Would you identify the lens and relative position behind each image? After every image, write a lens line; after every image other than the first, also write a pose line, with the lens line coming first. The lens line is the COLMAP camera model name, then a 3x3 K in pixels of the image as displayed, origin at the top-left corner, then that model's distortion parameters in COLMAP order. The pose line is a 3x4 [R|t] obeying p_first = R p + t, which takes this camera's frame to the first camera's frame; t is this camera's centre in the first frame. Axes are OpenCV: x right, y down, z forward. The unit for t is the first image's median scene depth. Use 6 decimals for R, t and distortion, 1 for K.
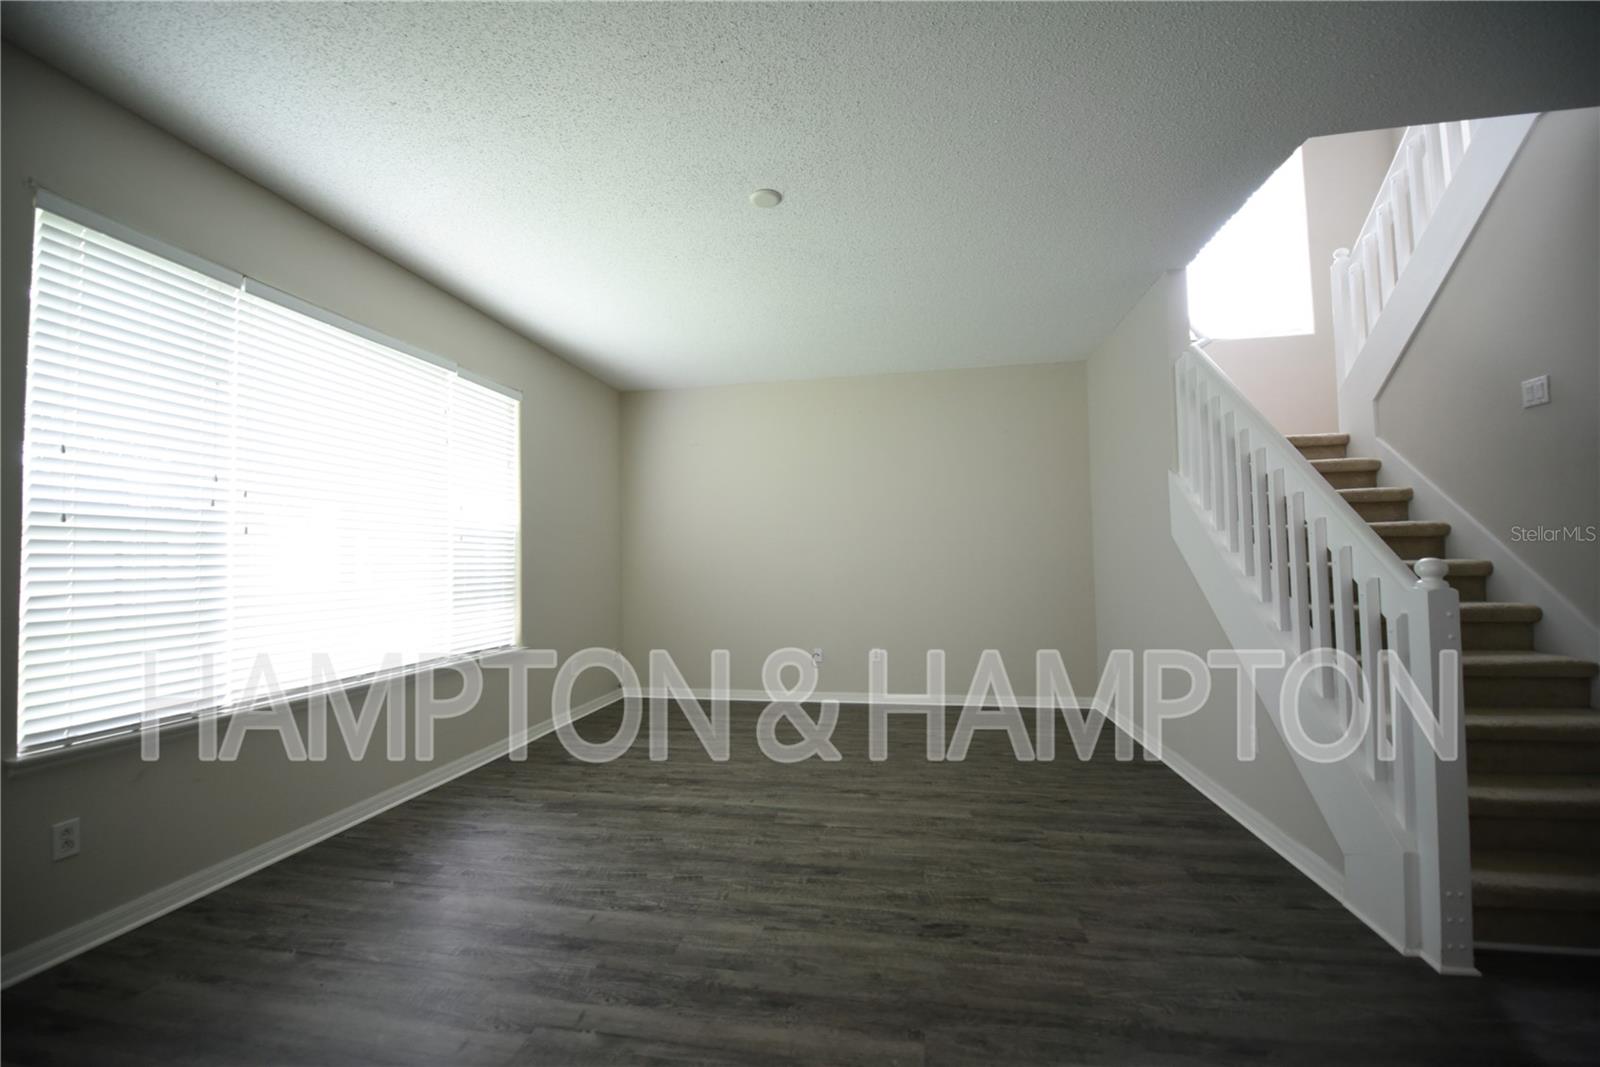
lens RADIAL K [[646.3, 0, 800.0], [0, 646.3, 533.5], [0, 0, 1]] dist [0.000330, -0.000281]
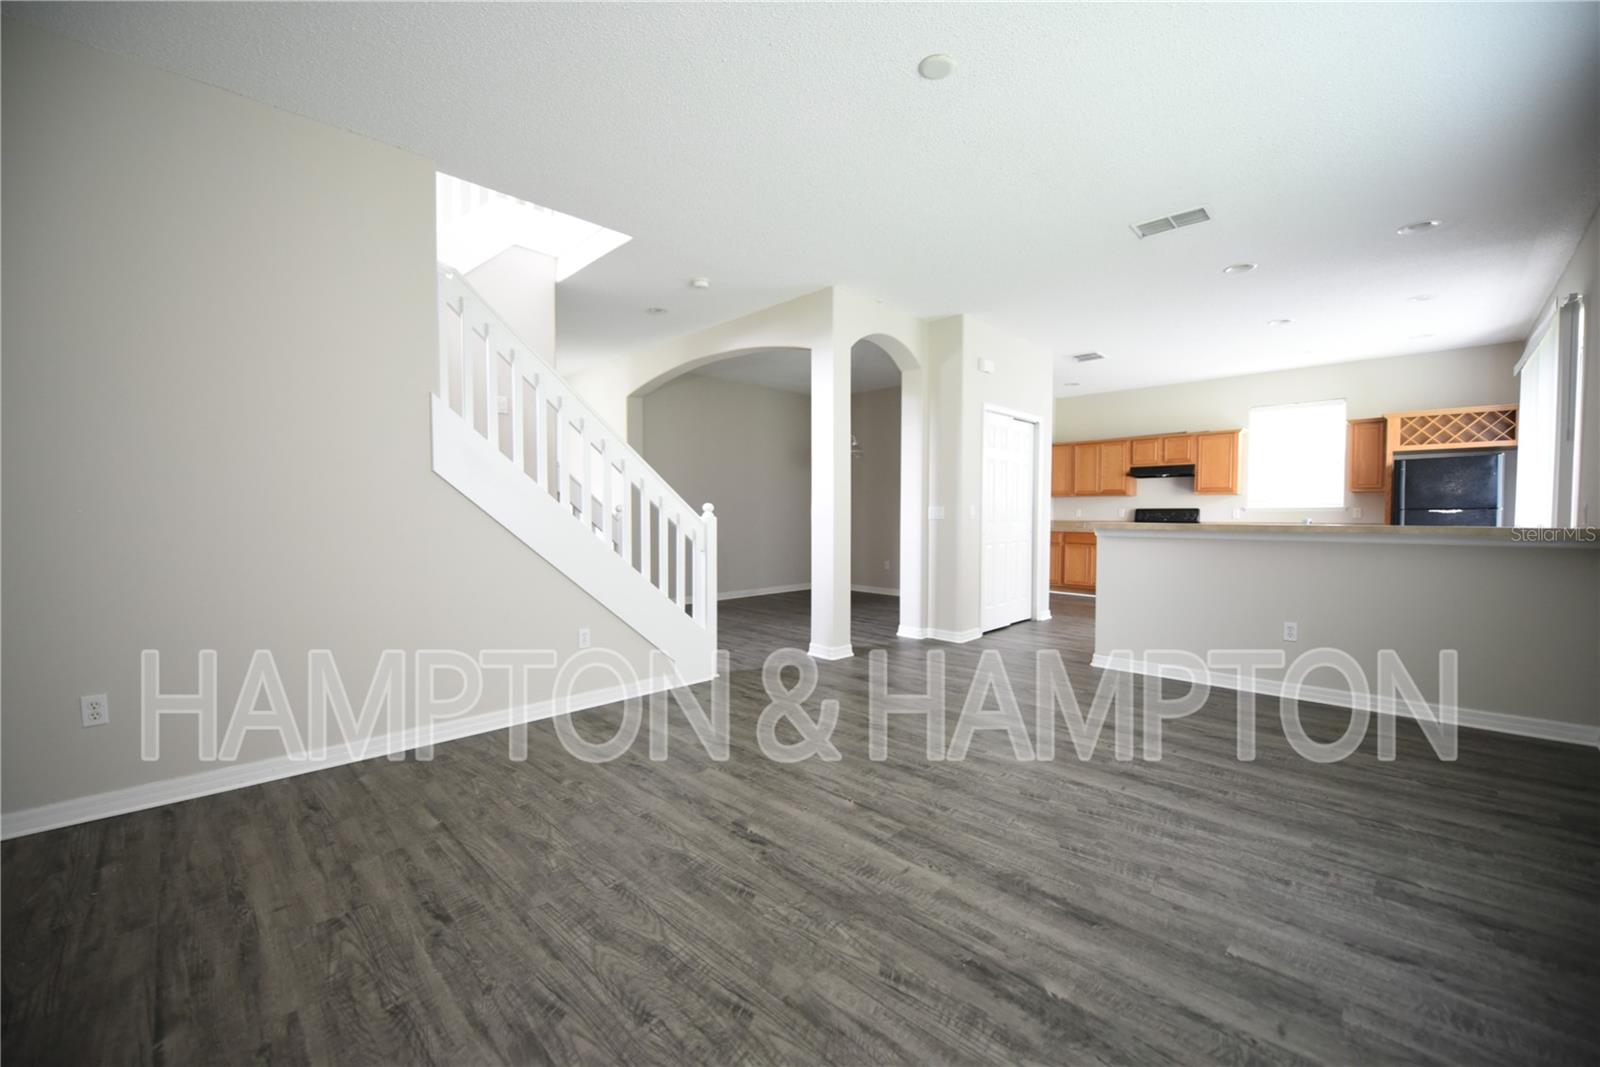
lens RADIAL K [[646.3, 0, 800.0], [0, 646.3, 533.5], [0, 0, 1]] dist [0.000330, -0.000281]
pose [[-0.825400, -0.008842, 0.564479, -0.394351], [-0.014953, 0.999869, -0.006203, 0.113384], [-0.564350, -0.013561, -0.825424, 1.841344]]
